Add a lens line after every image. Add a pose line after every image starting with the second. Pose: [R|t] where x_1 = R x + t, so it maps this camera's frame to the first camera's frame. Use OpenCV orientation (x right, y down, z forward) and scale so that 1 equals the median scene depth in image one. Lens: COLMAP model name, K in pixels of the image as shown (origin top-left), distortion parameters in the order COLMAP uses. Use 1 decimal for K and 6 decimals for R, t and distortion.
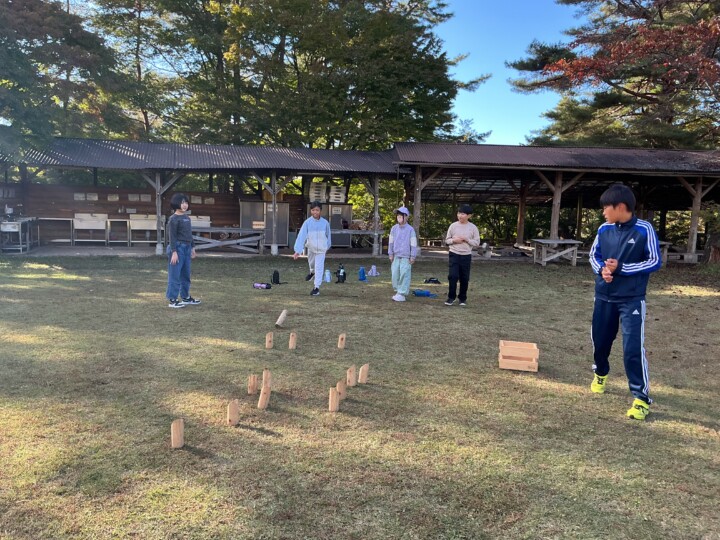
lens RADIAL K [[599.3, 0, 358.1], [0, 599.3, 270.0], [0, 0, 1]] dist [0.109998, -0.210905]
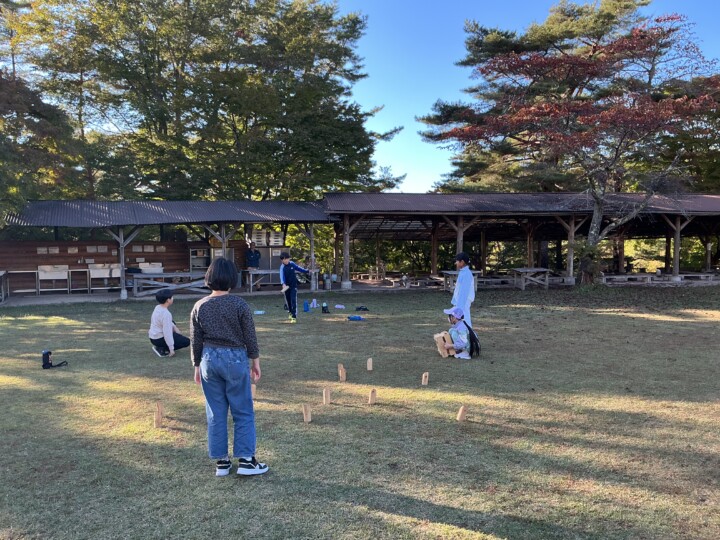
lens RADIAL K [[599.3, 0, 358.1], [0, 599.3, 270.0], [0, 0, 1]] dist [0.109998, -0.210905]
pose [[0.991874, -0.043048, 0.119722, -0.019974], [0.049706, 0.997346, -0.053194, 0.002219], [-0.117114, 0.058712, 0.991381, -0.155107]]
